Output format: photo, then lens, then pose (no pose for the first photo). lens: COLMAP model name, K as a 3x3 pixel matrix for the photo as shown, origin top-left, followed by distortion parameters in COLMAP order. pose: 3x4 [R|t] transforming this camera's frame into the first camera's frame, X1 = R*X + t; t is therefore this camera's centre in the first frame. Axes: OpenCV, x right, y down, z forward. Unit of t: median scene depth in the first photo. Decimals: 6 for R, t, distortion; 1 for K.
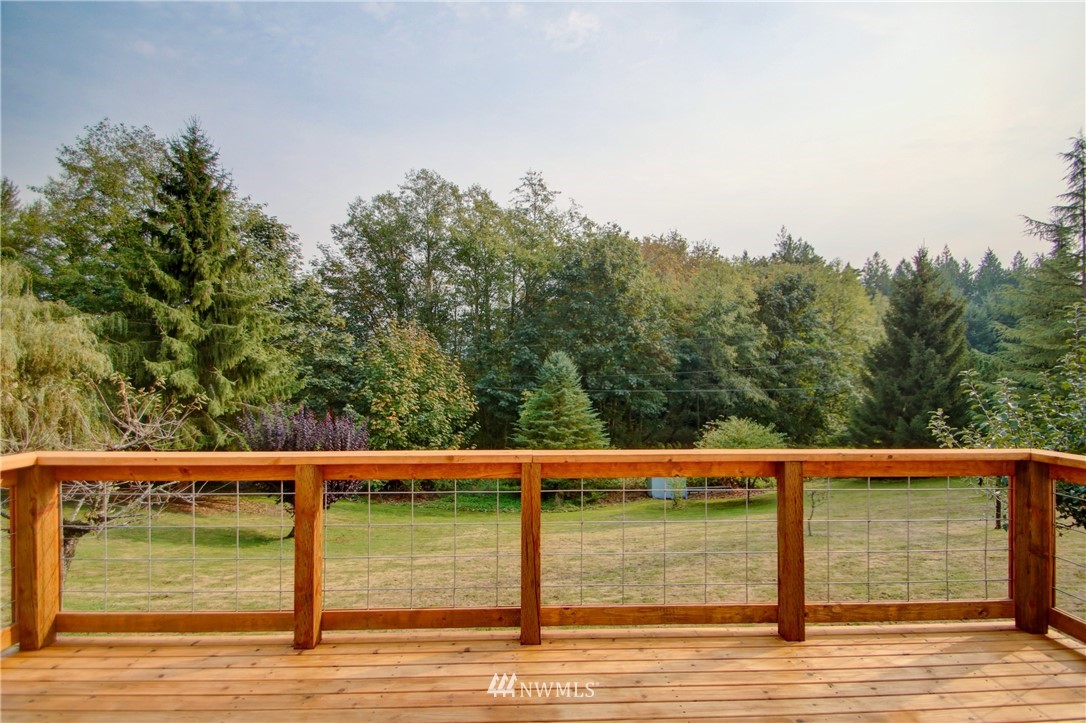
lens RADIAL K [[510.1, 0, 550.4], [0, 510.1, 378.3], [0, 0, 1]] dist [0.020294, -0.021569]
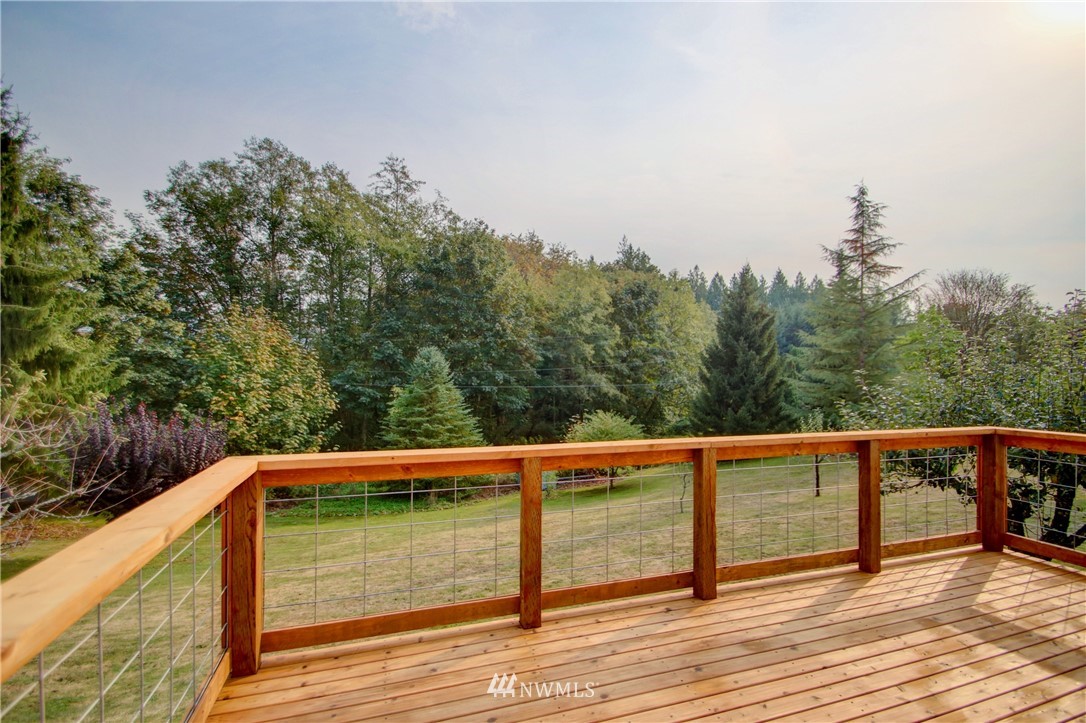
lens RADIAL K [[510.1, 0, 550.4], [0, 510.1, 378.3], [0, 0, 1]] dist [0.020294, -0.021569]
pose [[0.956234, 0.001921, 0.292598, -0.050598], [-0.004293, 0.999963, 0.007467, -0.000335], [-0.292573, -0.008397, 0.956206, -0.002278]]
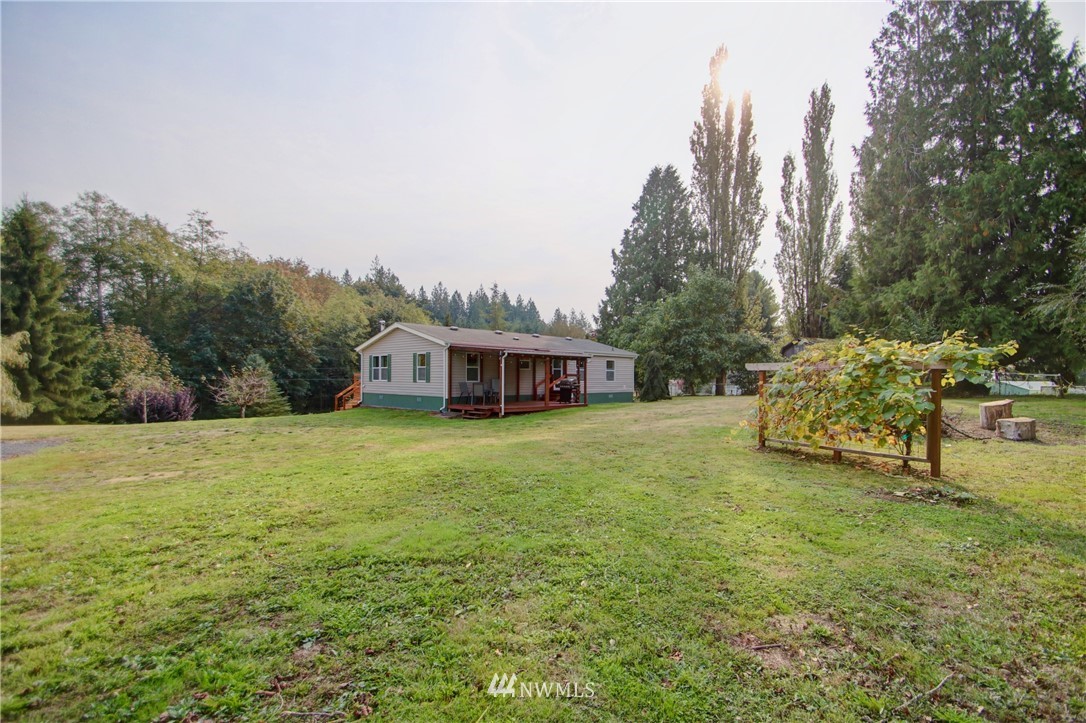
lens RADIAL K [[510.1, 0, 550.4], [0, 510.1, 378.3], [0, 0, 1]] dist [0.020294, -0.021569]
pose [[0.717775, 0.000140, 0.696275, -0.440301], [-0.004305, 0.999982, 0.004236, 0.013166], [-0.696262, -0.006038, 0.717762, -0.801520]]
